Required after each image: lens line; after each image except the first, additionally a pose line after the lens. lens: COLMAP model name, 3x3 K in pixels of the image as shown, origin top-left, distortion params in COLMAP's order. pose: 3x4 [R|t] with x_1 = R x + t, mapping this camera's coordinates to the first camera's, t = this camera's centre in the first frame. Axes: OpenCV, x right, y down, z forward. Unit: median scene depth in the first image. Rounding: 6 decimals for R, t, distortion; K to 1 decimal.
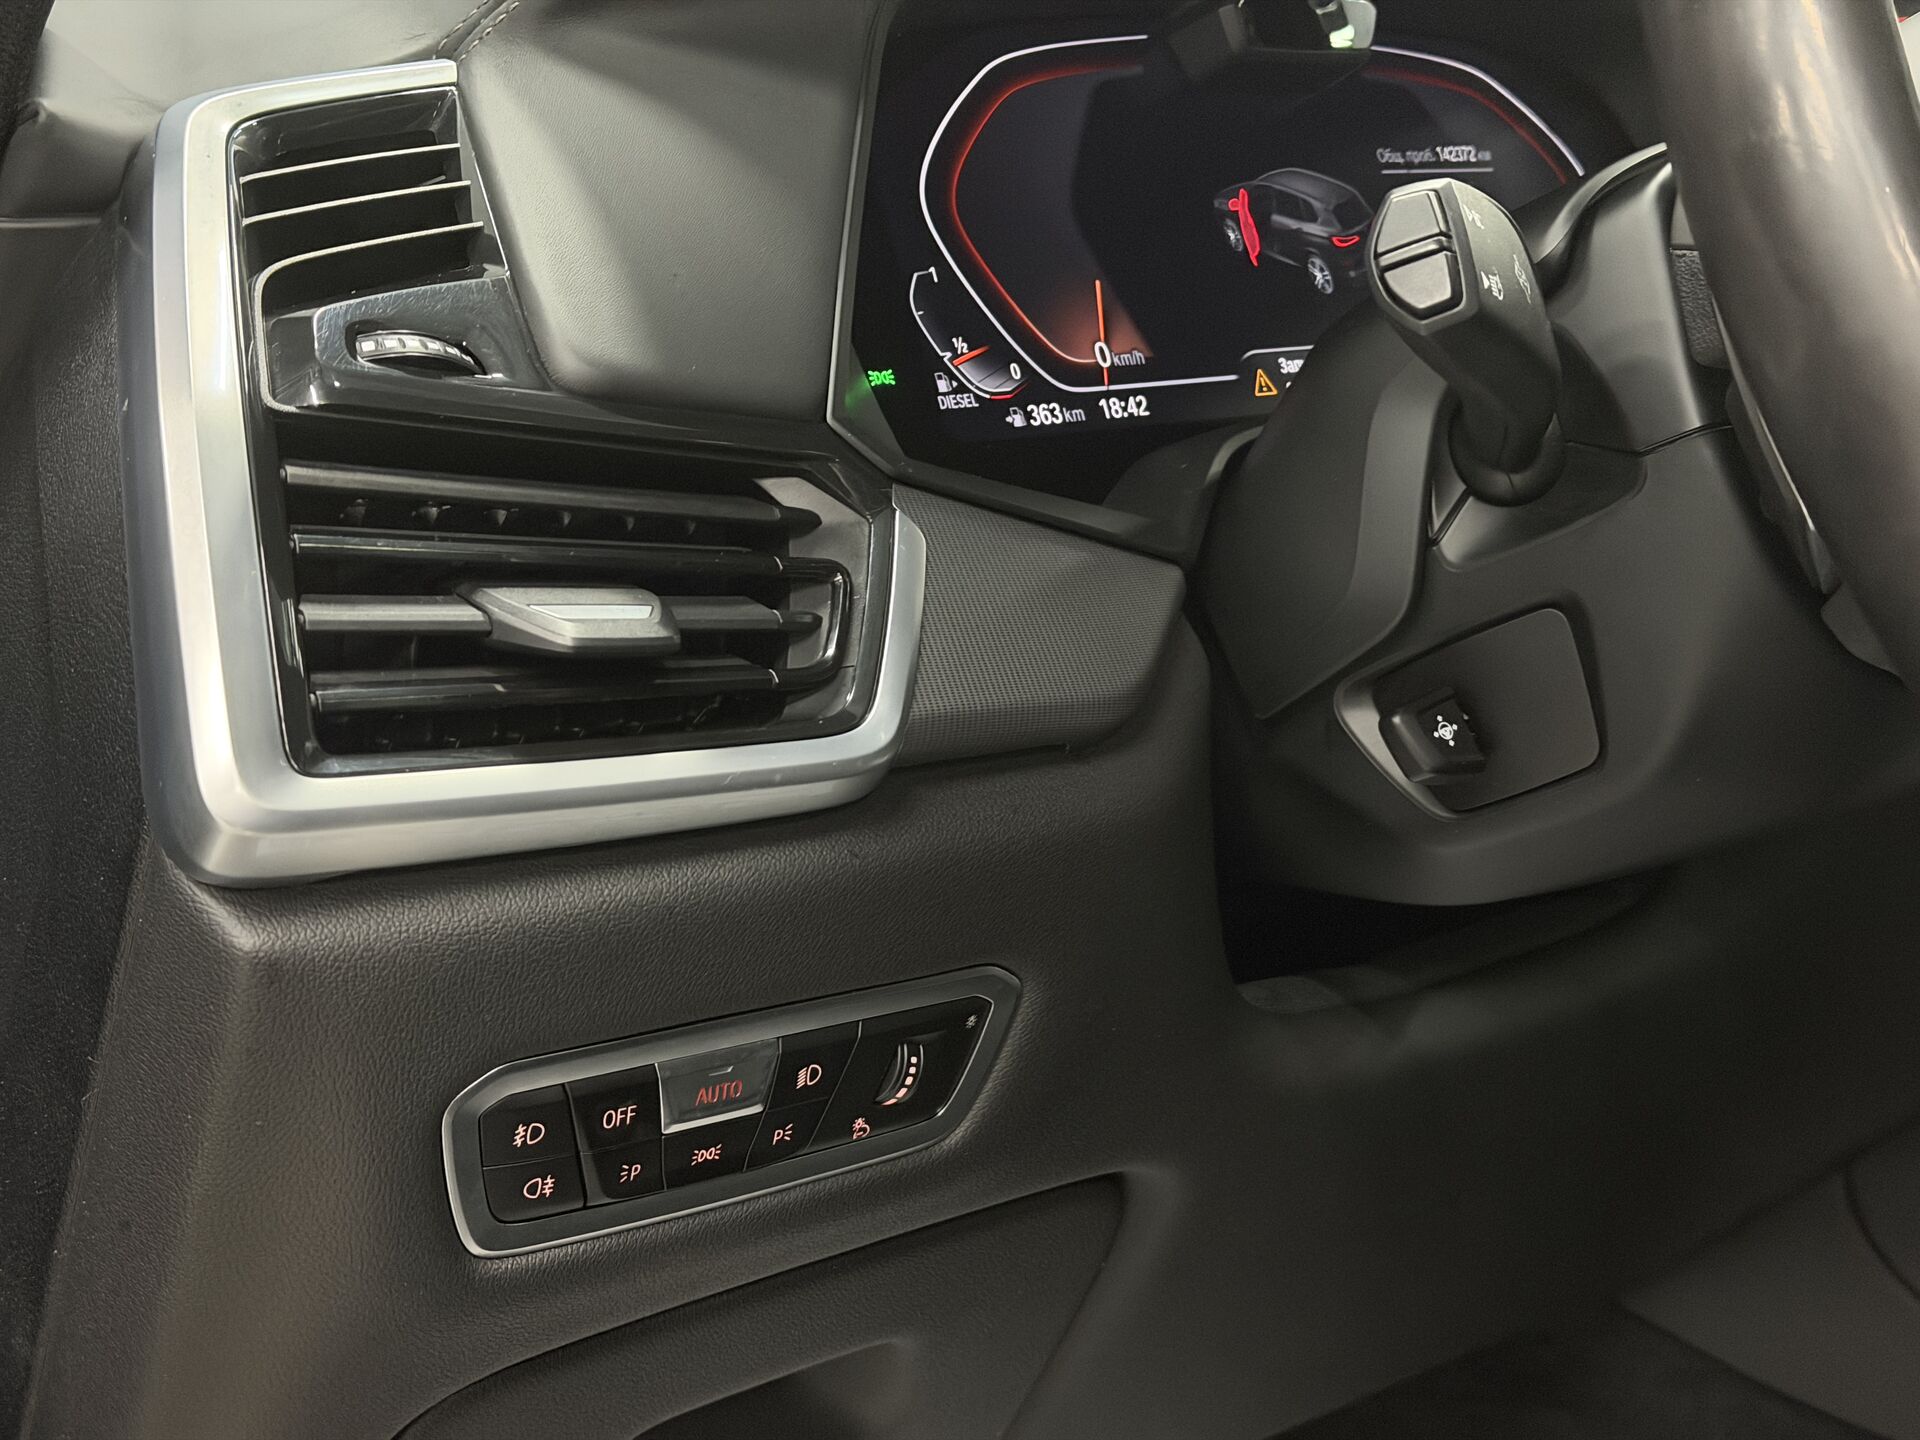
lens RADIAL K [[2685.5, 0, 956.8], [0, 2685.5, 711.8], [0, 0, 1]] dist [0.181712, 0.000000]
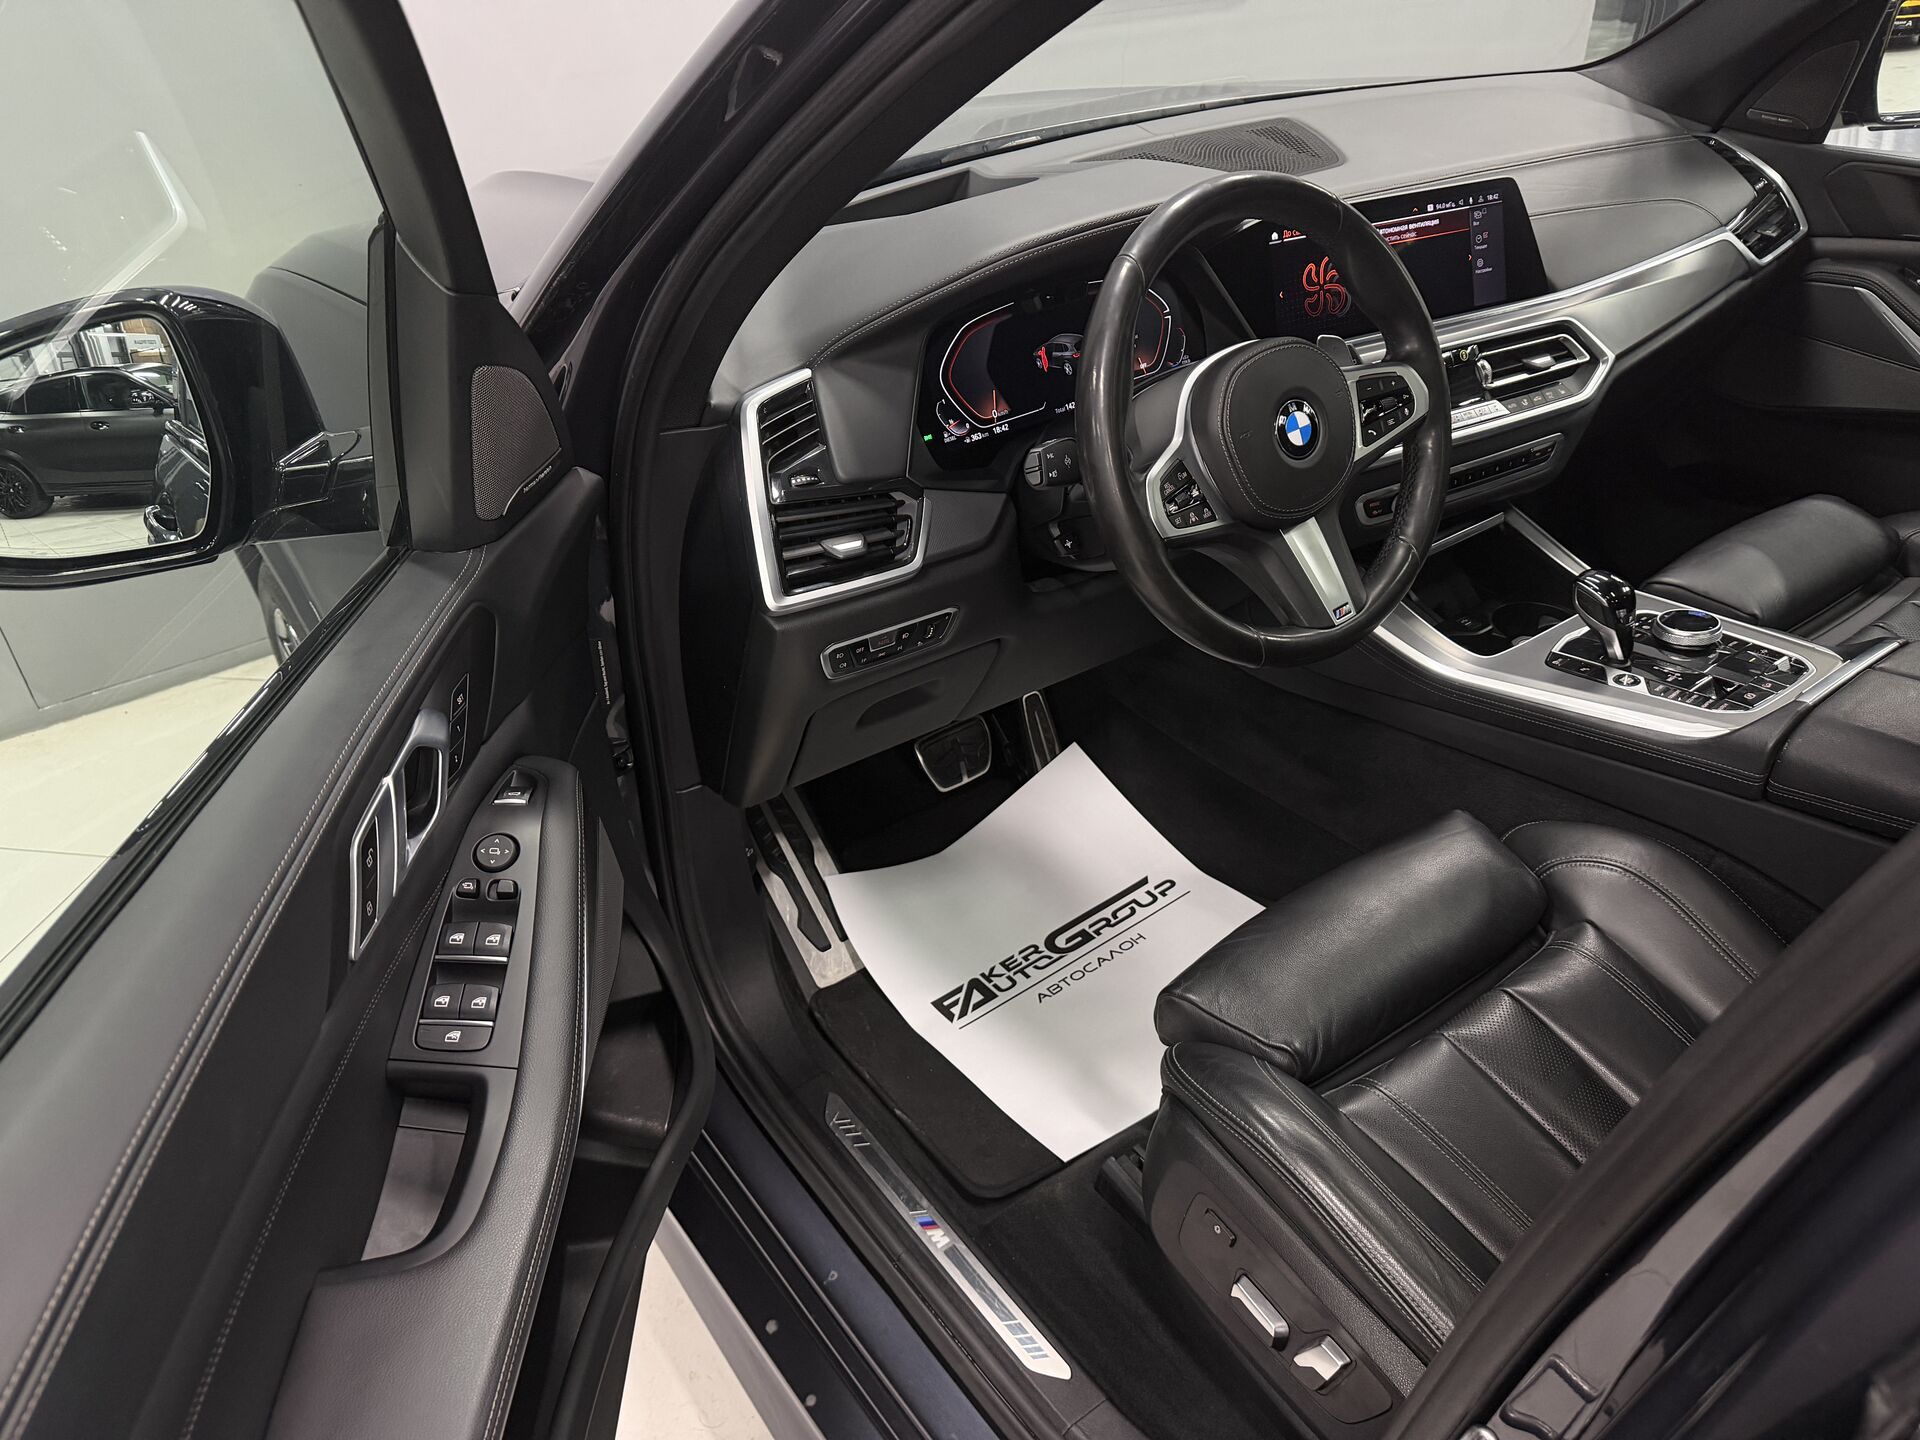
lens RADIAL K [[1346.2, 0, 959.7], [0, 1346.2, 727.6], [0, 0, 1]] dist [0.010821, 0.000354]
pose [[0.994581, 0.025624, -0.100758, 0.203191], [0.015797, 0.920651, 0.390066, -0.457442], [0.102758, -0.389544, 0.915257, -0.811263]]
